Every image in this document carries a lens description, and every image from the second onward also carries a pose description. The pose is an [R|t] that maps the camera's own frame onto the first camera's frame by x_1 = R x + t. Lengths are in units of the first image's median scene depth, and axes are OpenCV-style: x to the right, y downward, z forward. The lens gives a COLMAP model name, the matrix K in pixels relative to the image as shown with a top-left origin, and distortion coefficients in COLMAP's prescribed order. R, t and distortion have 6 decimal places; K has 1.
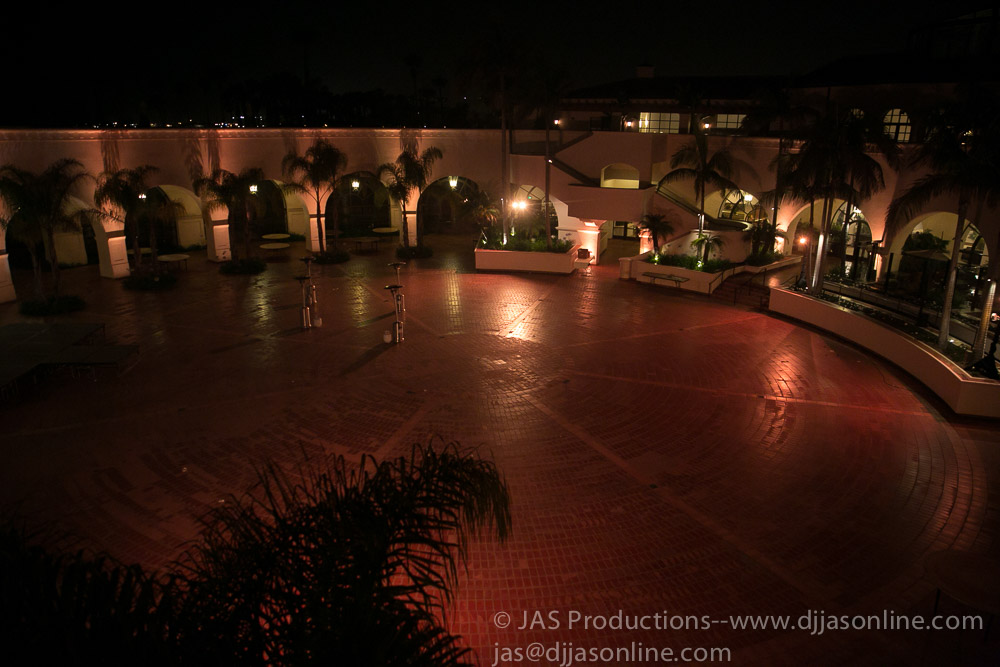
lens RADIAL K [[683.8, 0, 500.0], [0, 683.8, 340.8], [0, 0, 1]] dist [-0.107851, 0.087143]
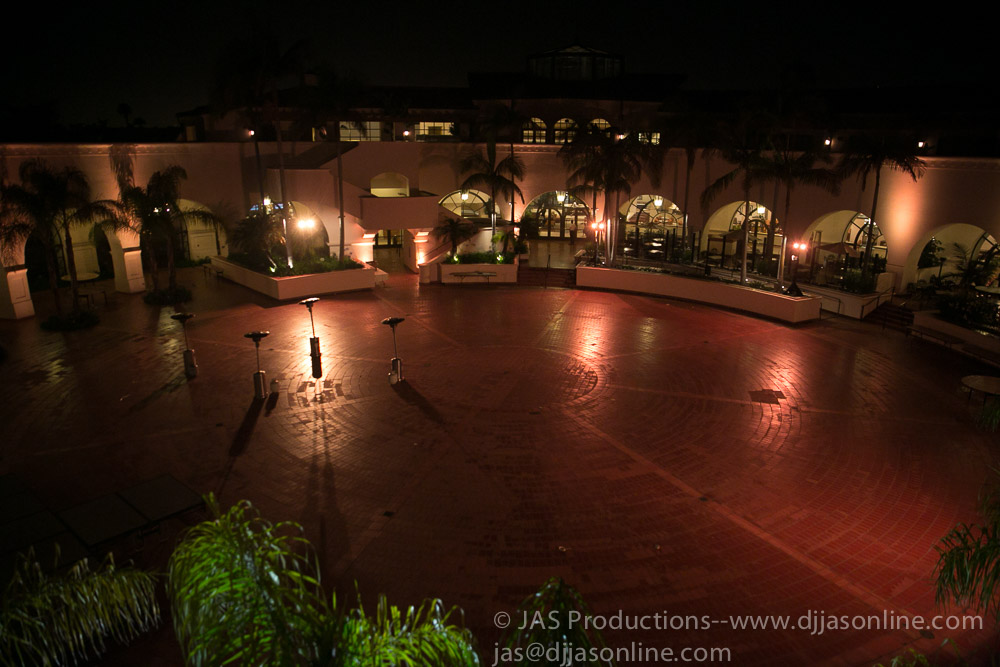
lens RADIAL K [[683.8, 0, 500.0], [0, 683.8, 340.8], [0, 0, 1]] dist [-0.107851, 0.087143]
pose [[0.697646, -0.211462, 0.684525, -0.452154], [0.216301, 0.973032, 0.080141, -0.063559], [-0.683011, 0.092154, 0.724571, 0.179936]]
